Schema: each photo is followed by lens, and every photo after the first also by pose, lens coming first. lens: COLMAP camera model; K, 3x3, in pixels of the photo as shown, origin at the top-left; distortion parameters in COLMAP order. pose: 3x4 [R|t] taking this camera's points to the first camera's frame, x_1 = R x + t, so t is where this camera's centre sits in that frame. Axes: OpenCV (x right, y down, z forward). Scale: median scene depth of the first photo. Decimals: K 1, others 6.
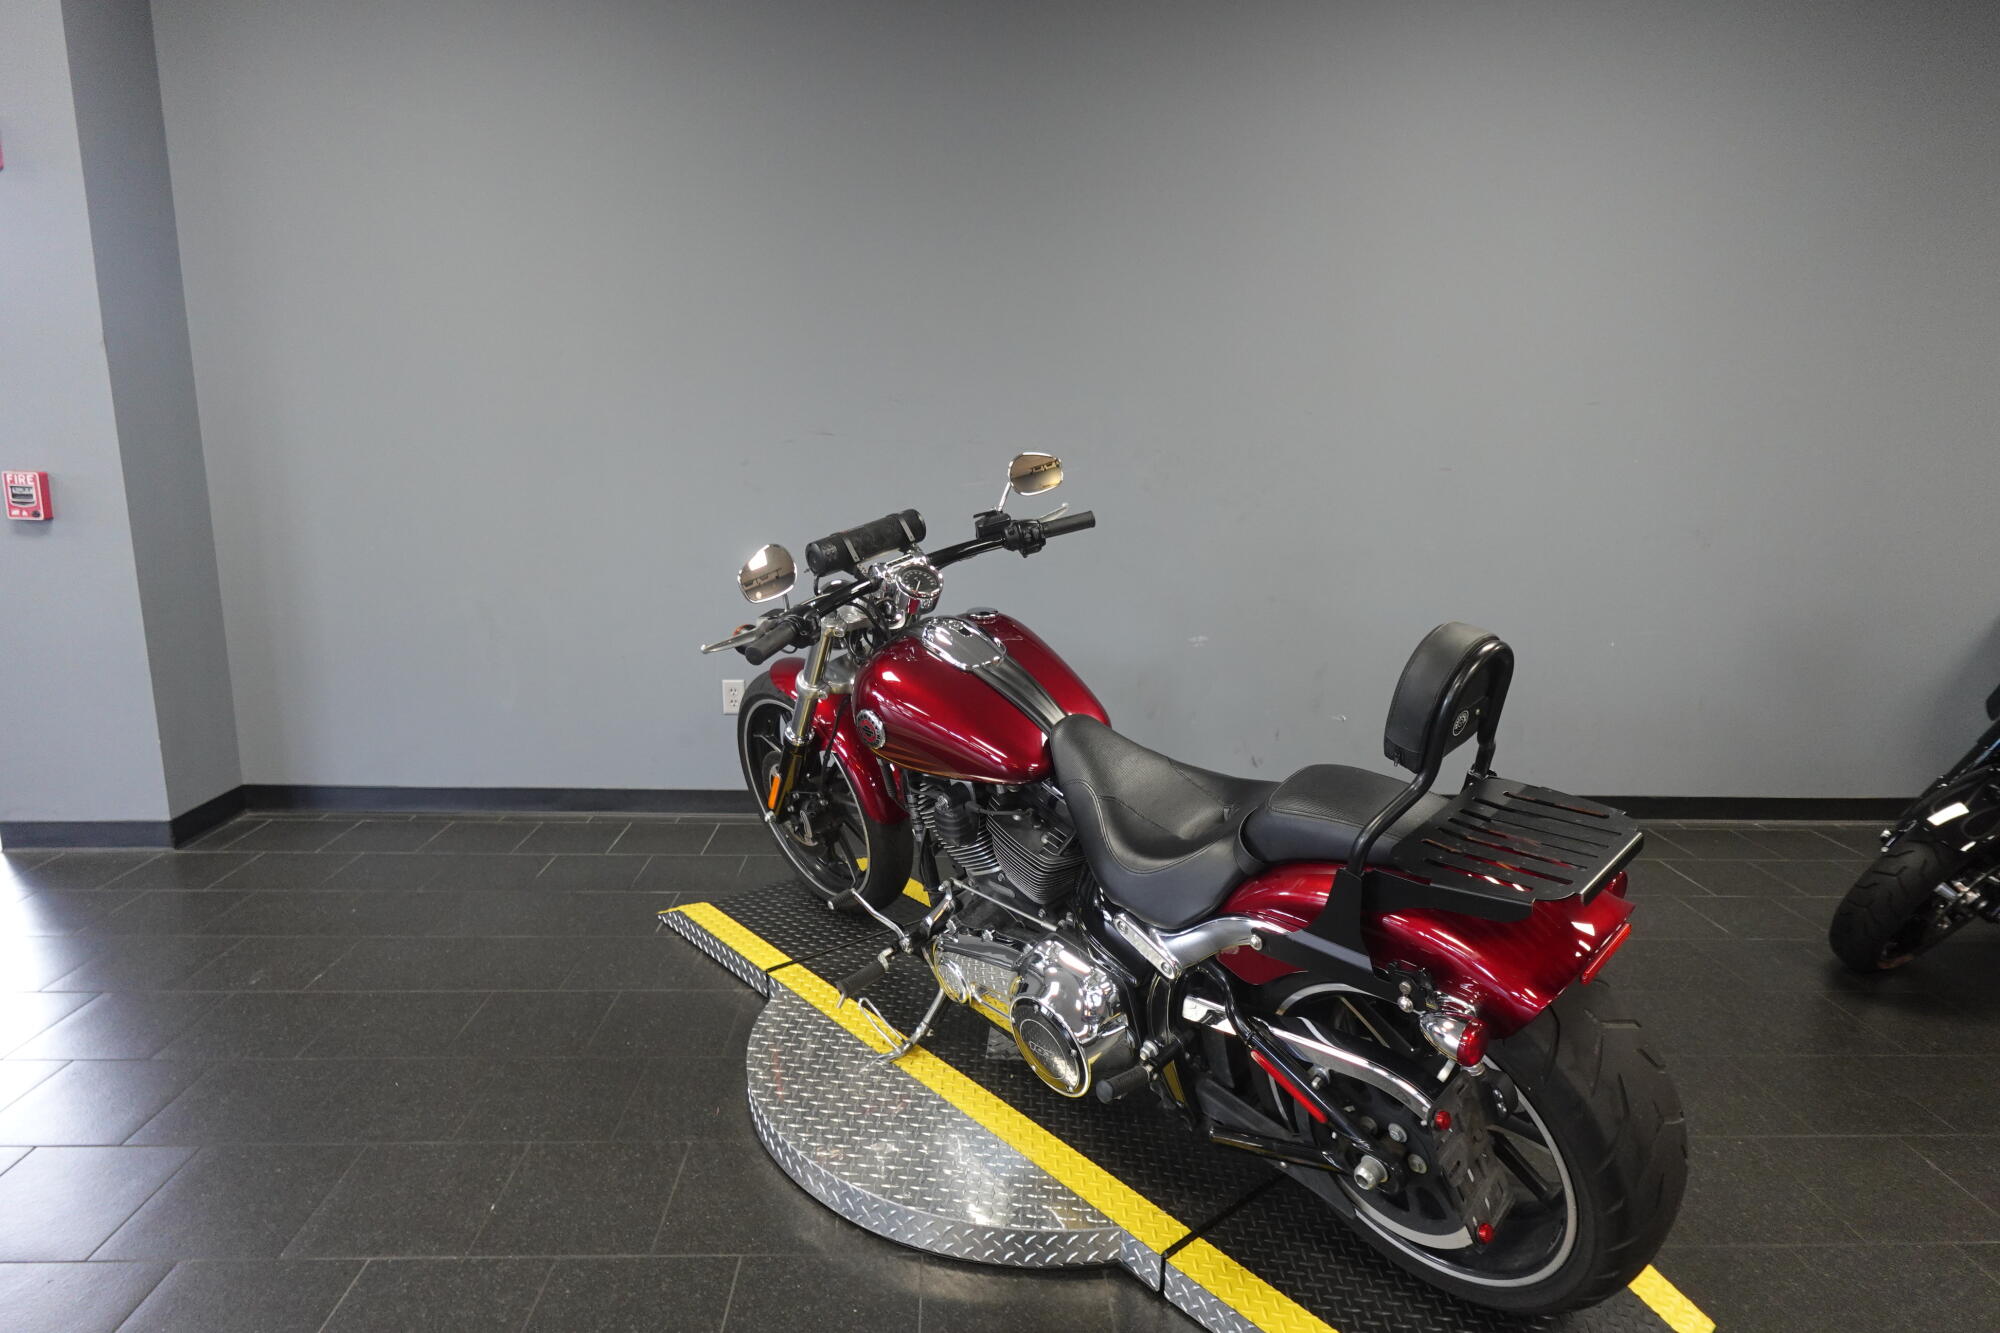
lens RADIAL K [[1133.5, 0, 1000.0], [0, 1133.5, 666.5], [0, 0, 1]] dist [-0.000269, -0.001793]
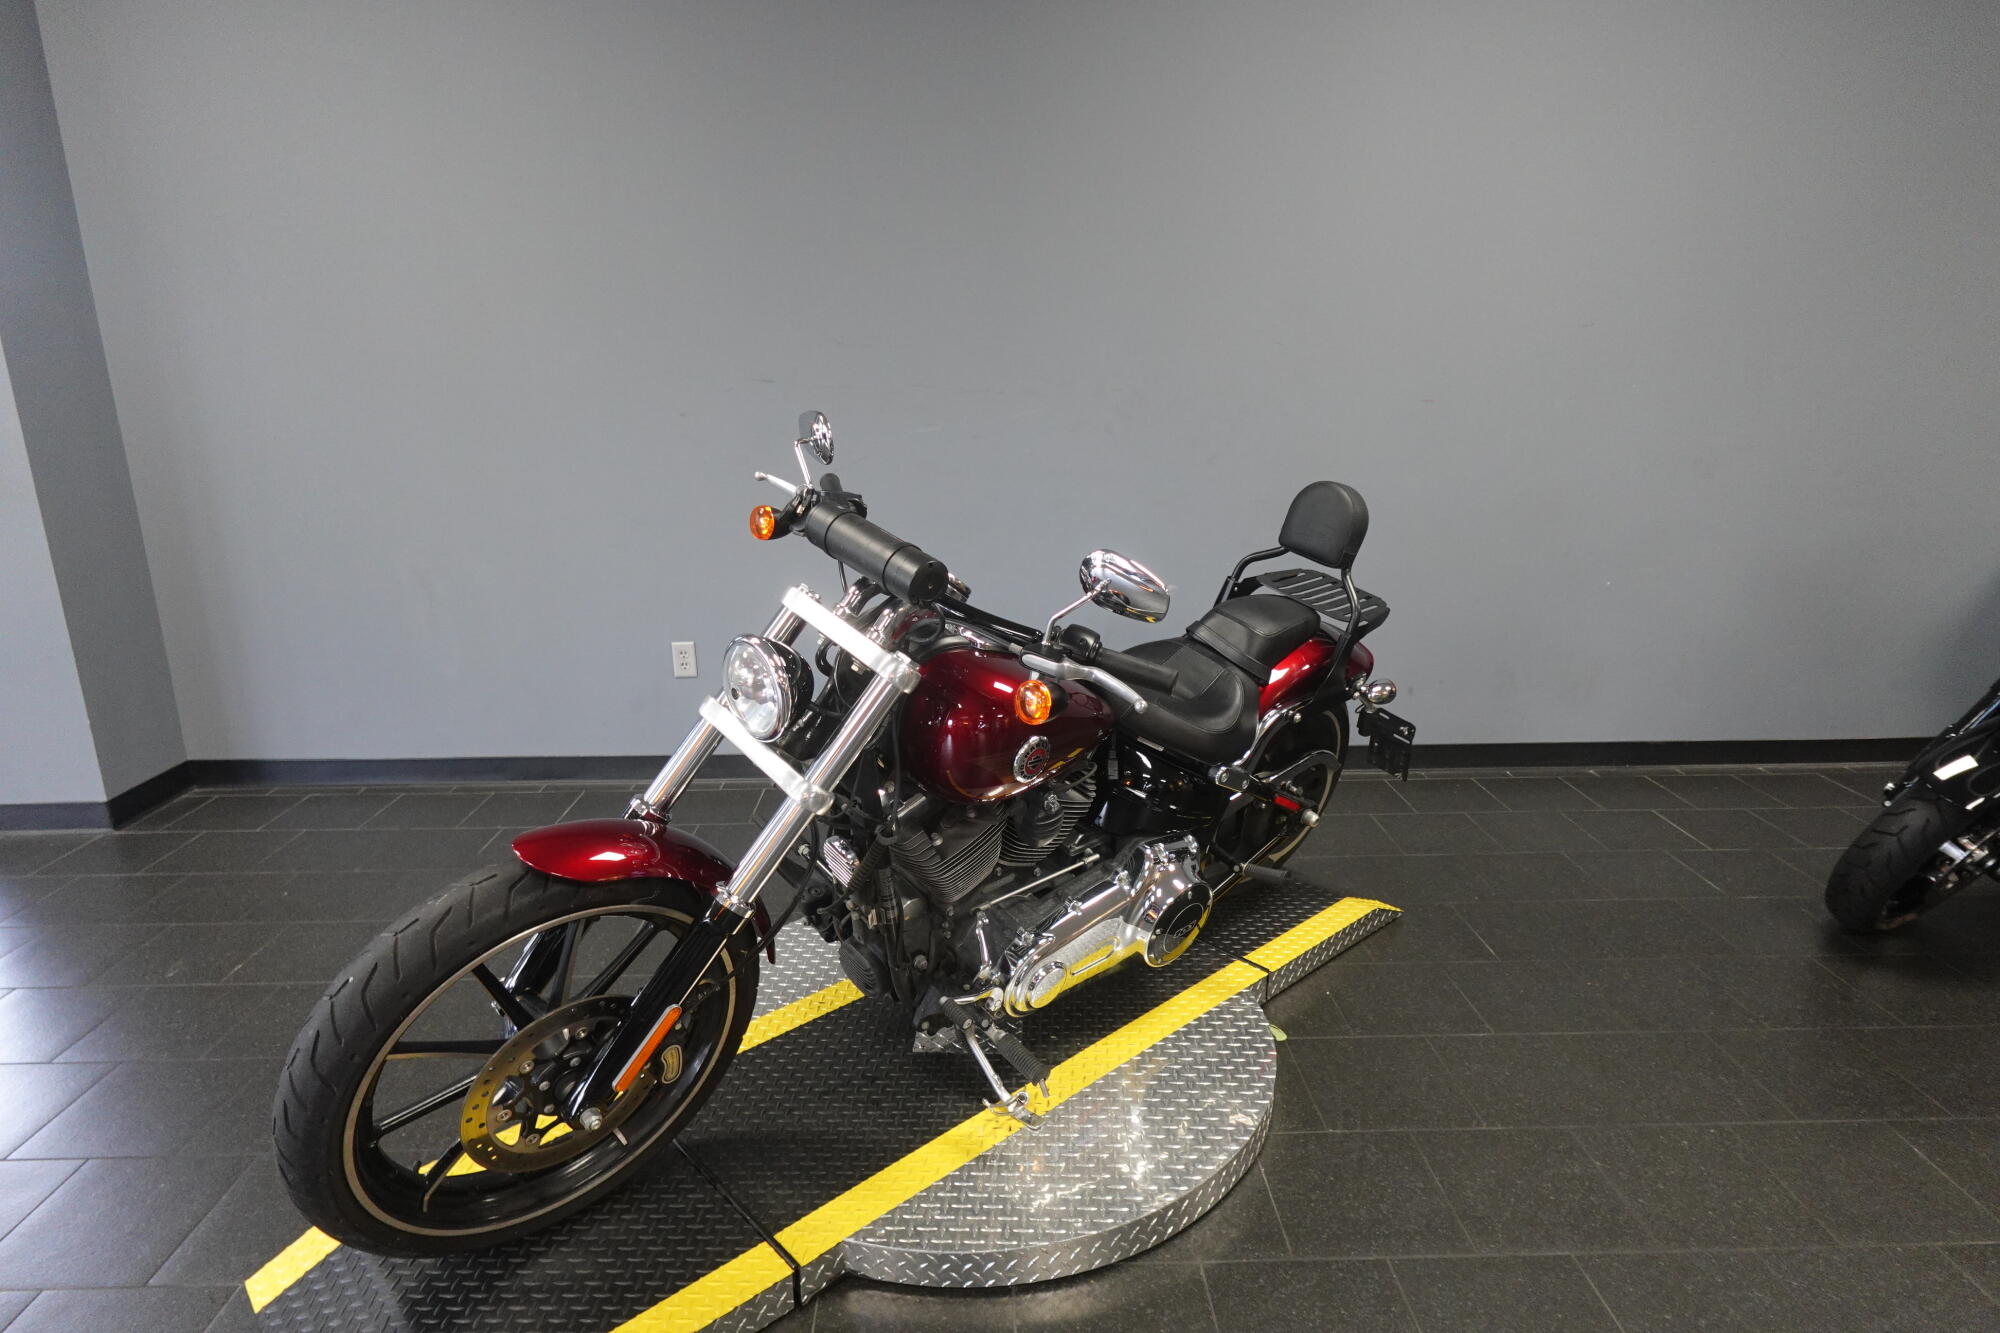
lens RADIAL K [[1132.6, 0, 1000.0], [0, 1132.6, 666.5], [0, 0, 1]] dist [0.001364, -0.002959]
pose [[0.999550, -0.021488, -0.020934, 0.070807], [0.022684, 0.998018, 0.058698, -0.023571], [0.019631, -0.059147, 0.998056, 0.058928]]
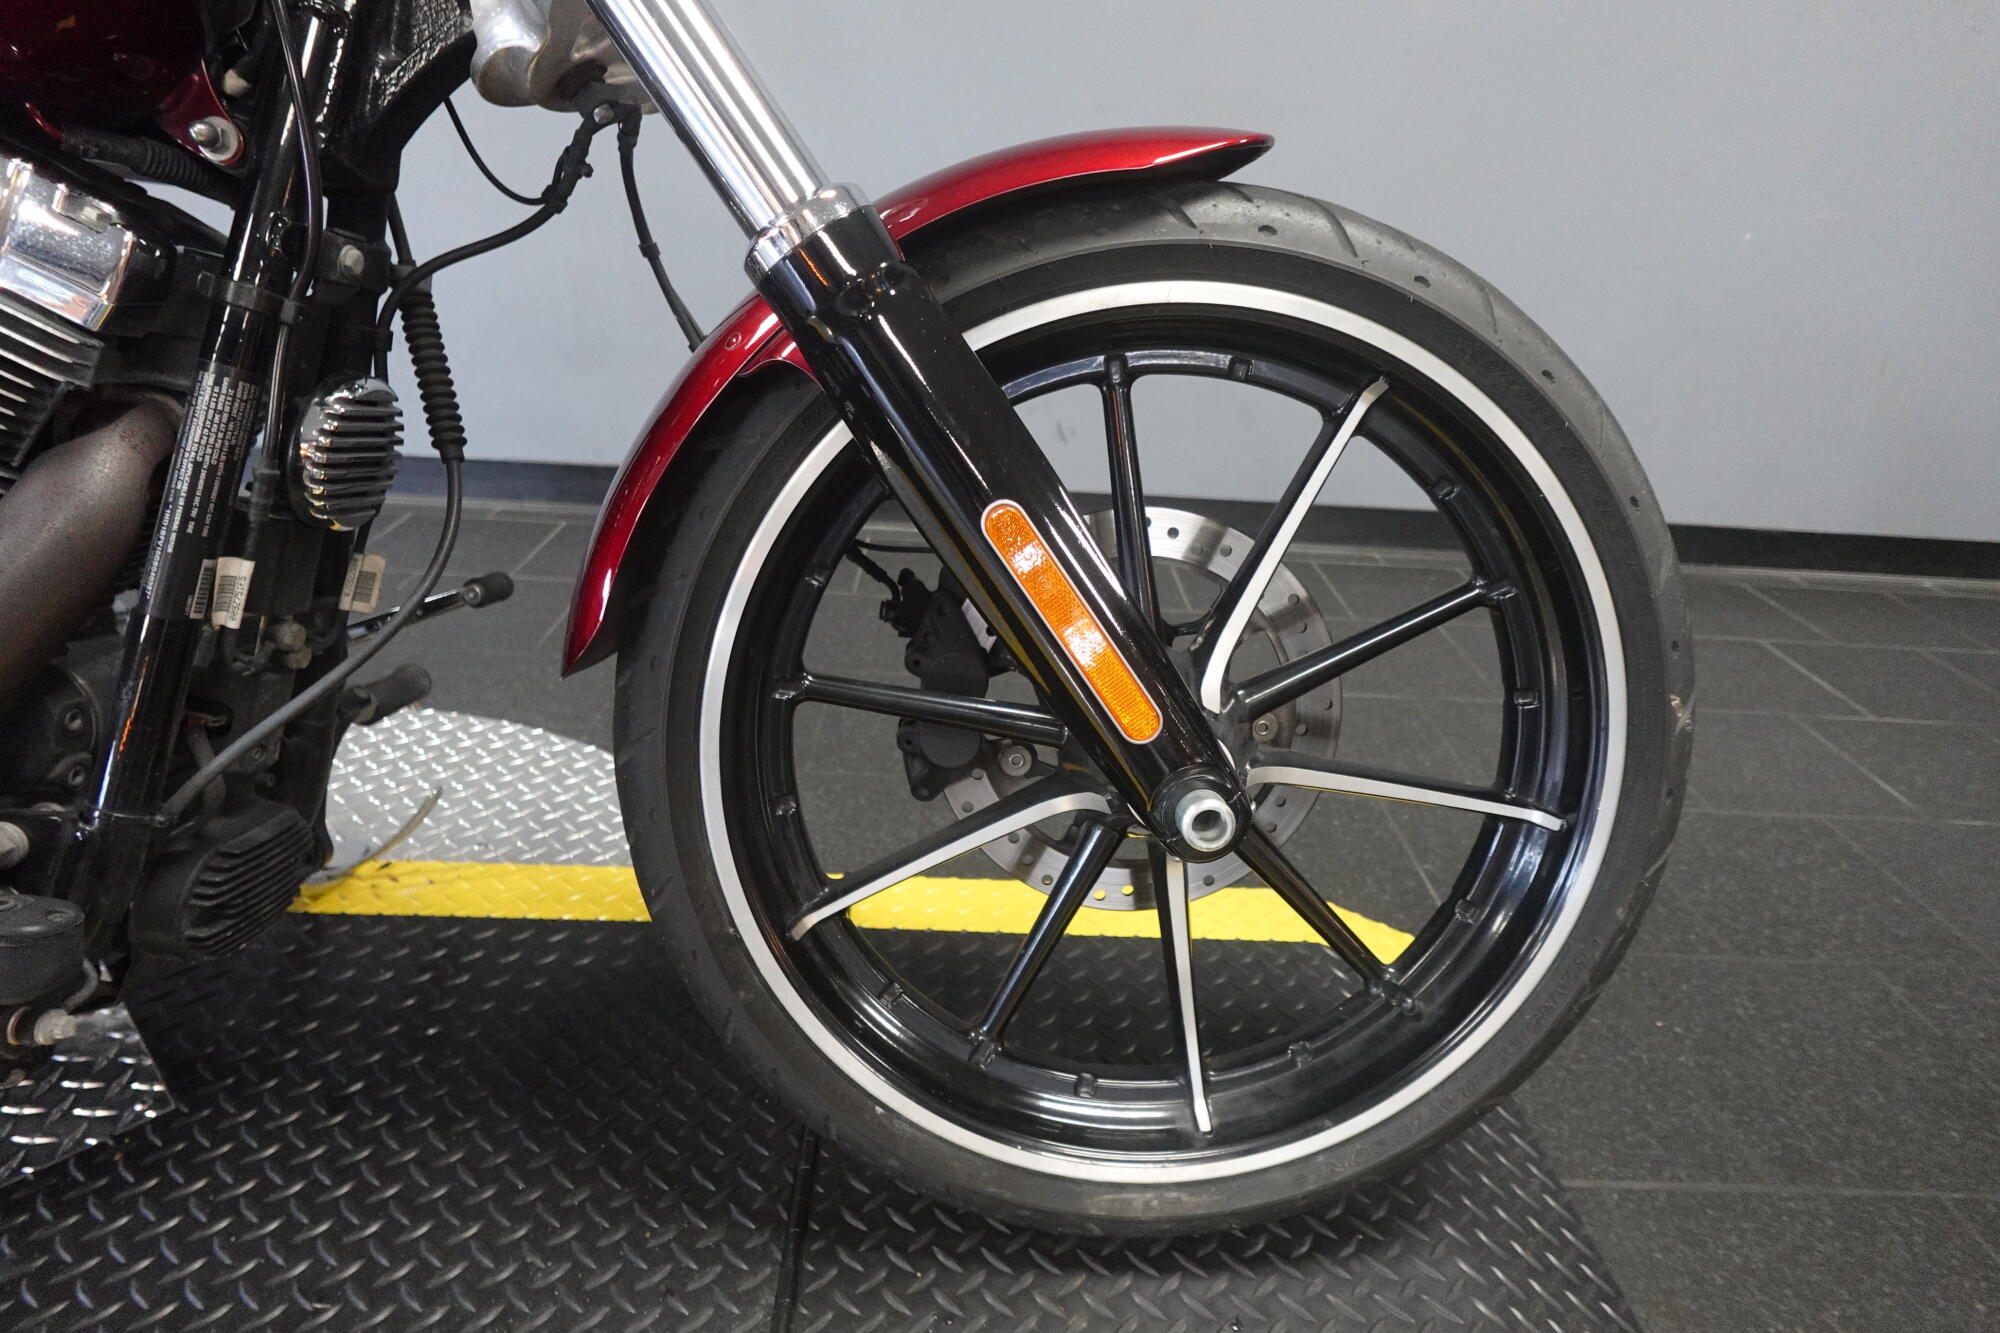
lens RADIAL K [[1131.3, 0, 1000.0], [0, 1131.3, 666.5], [0, 0, 1]] dist [-0.000934, -0.001944]
pose [[0.998741, 0.049448, -0.008389, 0.281744], [-0.045955, 0.969219, 0.241874, 0.086938], [0.020091, -0.241184, 0.970271, 0.591263]]
